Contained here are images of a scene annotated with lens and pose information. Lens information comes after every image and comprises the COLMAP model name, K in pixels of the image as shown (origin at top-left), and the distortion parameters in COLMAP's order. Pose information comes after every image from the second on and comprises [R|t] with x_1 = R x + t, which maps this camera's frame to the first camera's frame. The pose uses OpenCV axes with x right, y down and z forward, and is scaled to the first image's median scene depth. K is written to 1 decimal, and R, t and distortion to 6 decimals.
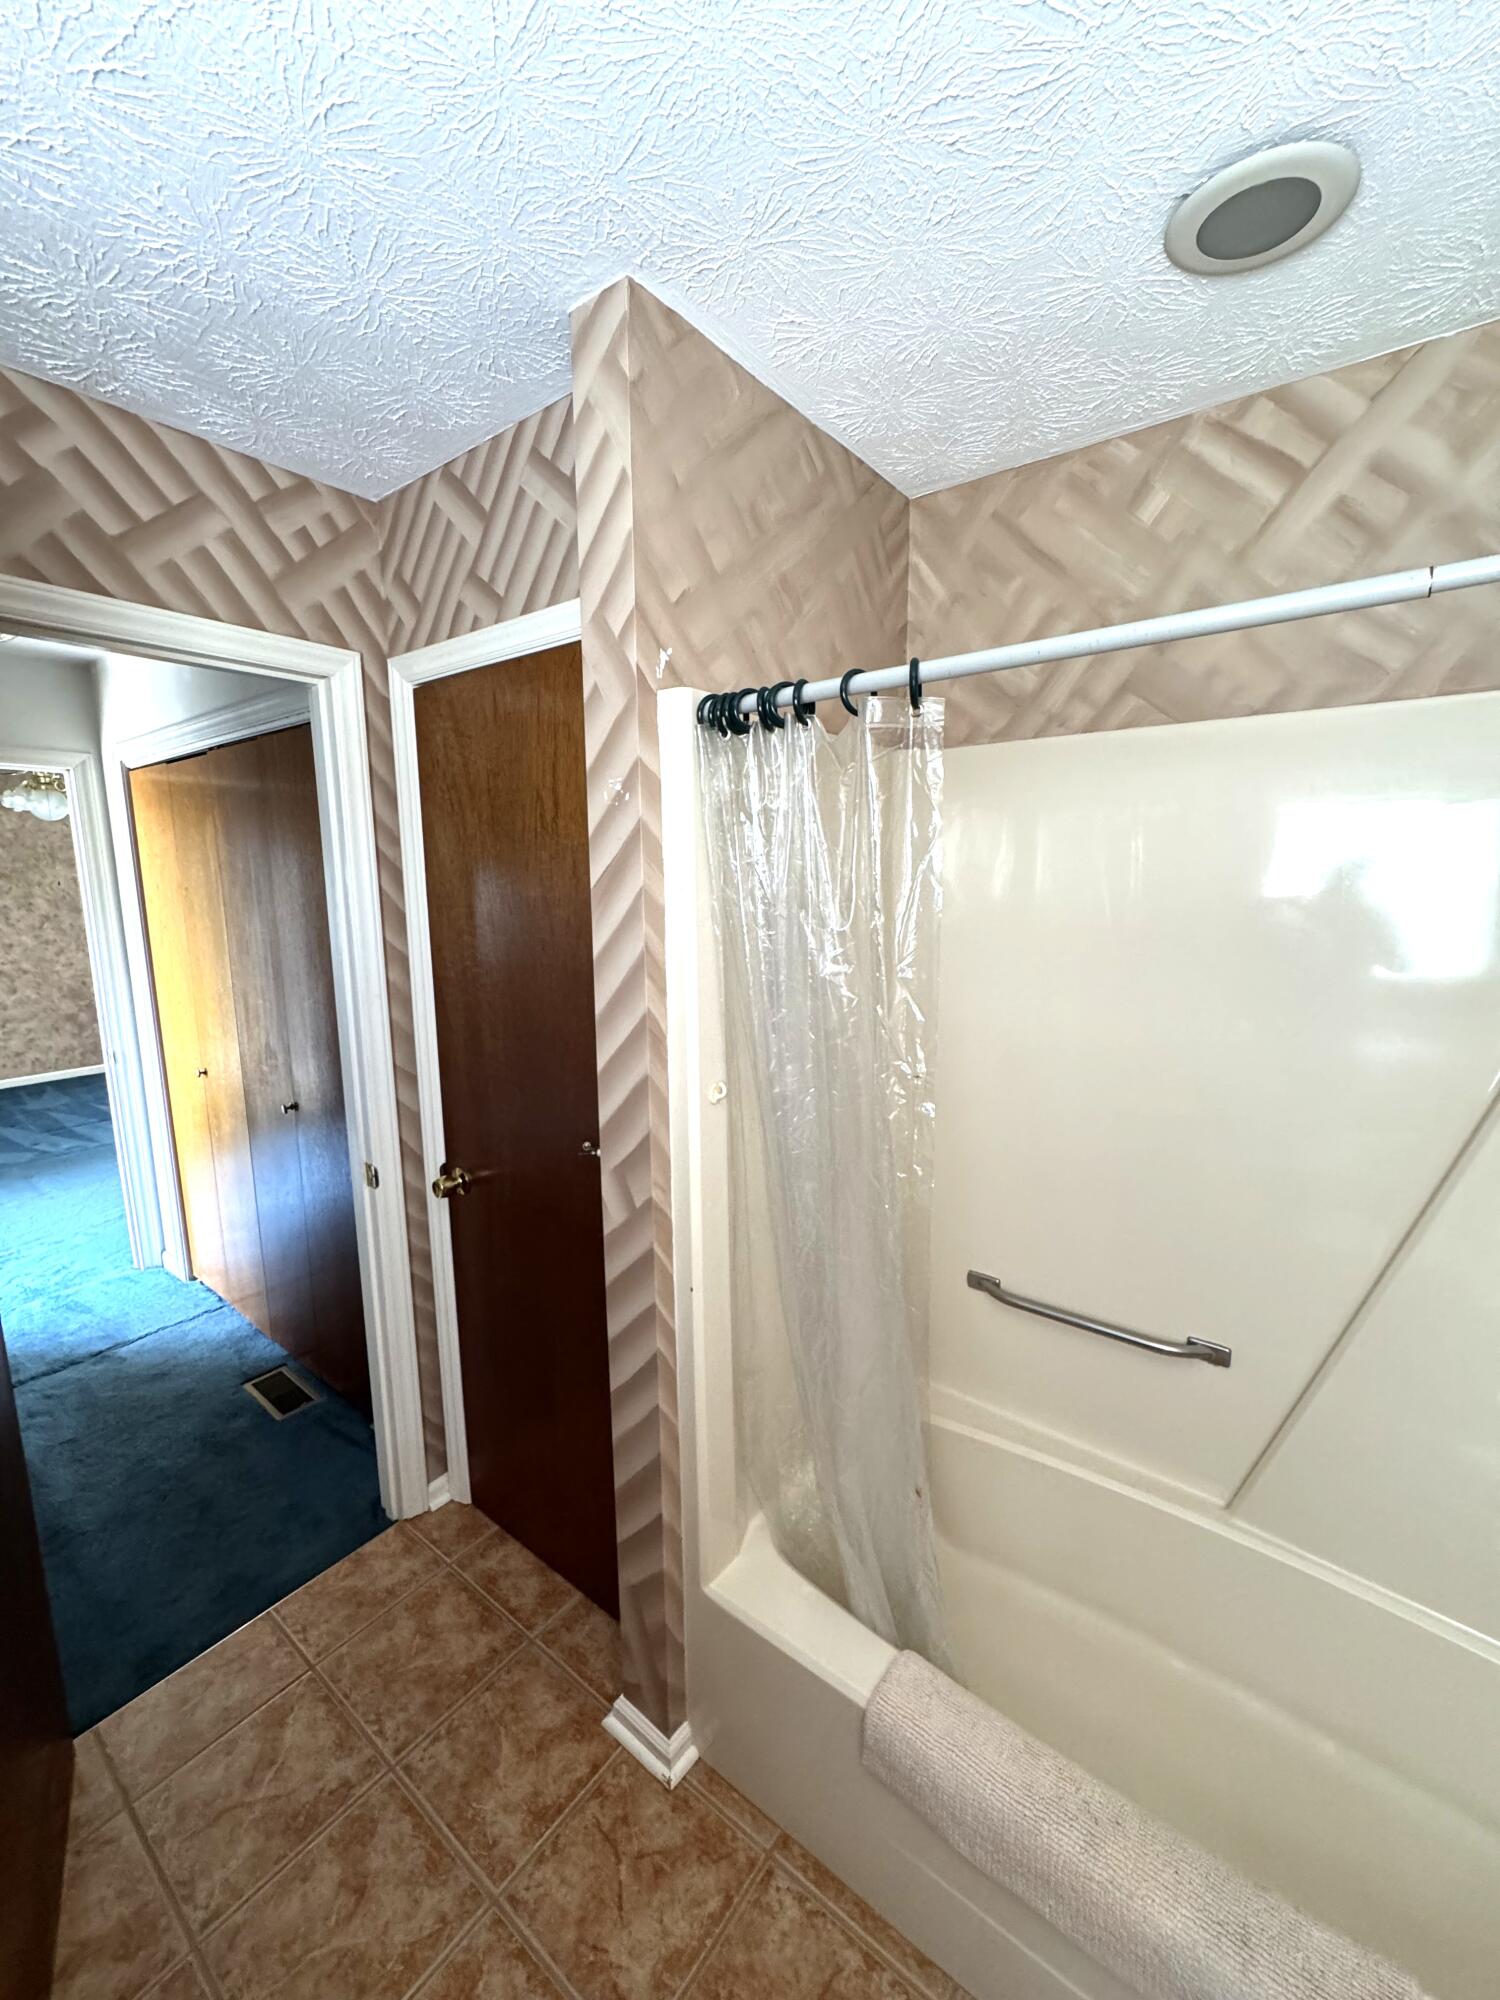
lens RADIAL K [[800.0, 0, 747.6], [0, 800.0, 1001.1], [0, 0, 1]] dist [-0.001410, 0.000076]
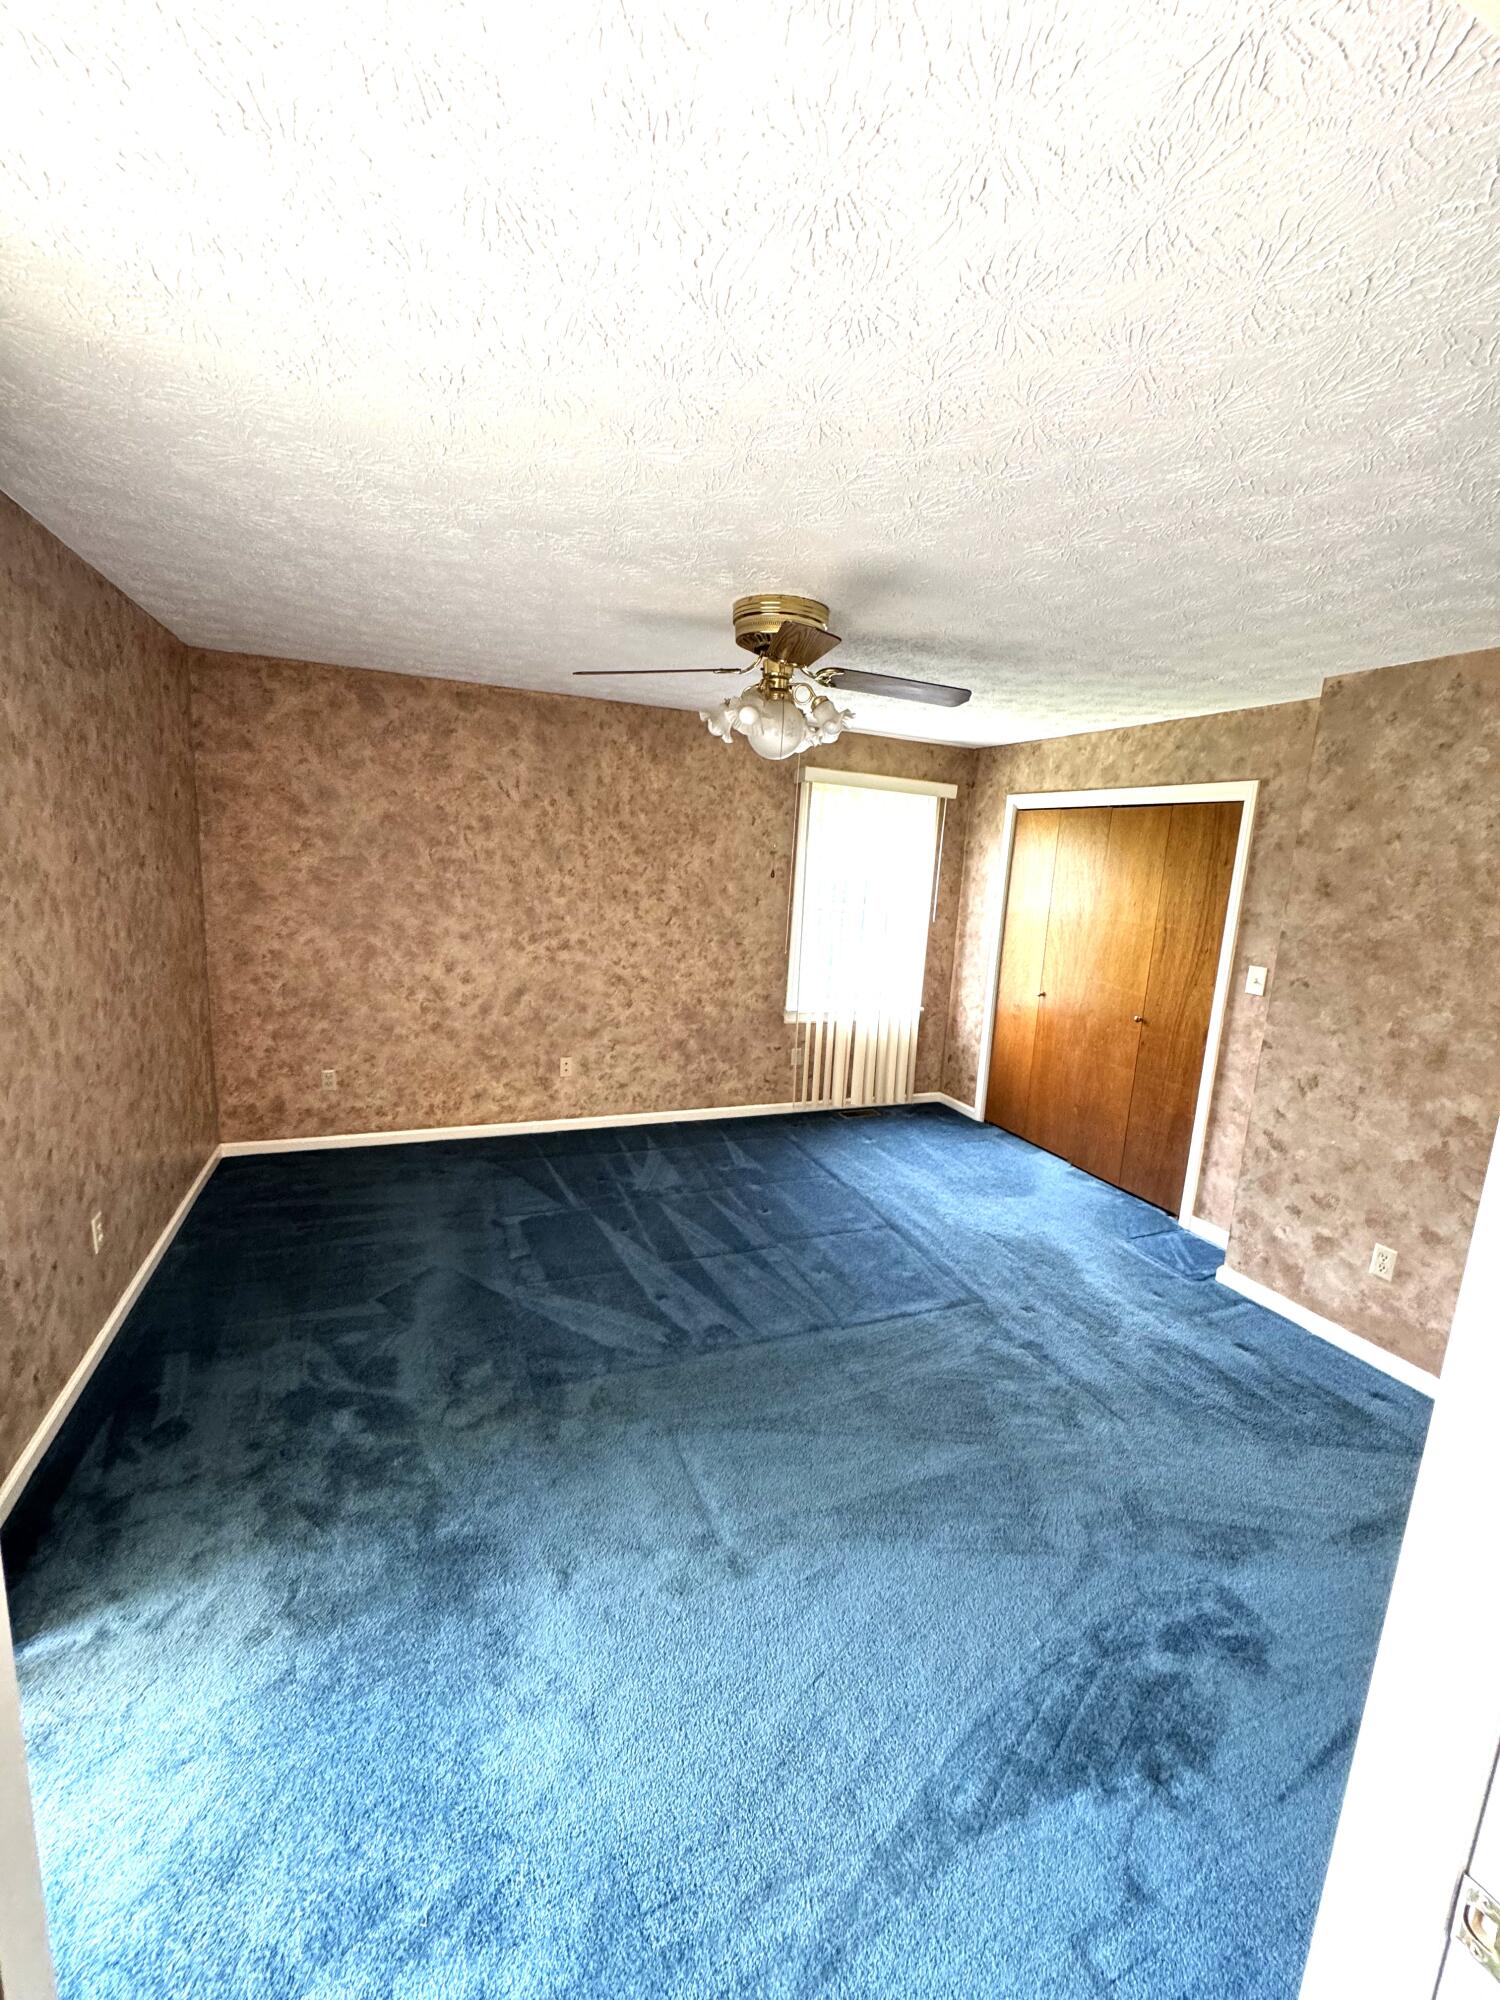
lens RADIAL K [[800.0, 0, 749.7], [0, 800.0, 998.3], [0, 0, 1]] dist [-0.001410, 0.000076]
pose [[0.865110, 0.137867, -0.482263, -0.450050], [-0.138205, 0.989784, 0.035037, -0.059647], [0.482167, 0.036341, 0.875325, 0.387124]]
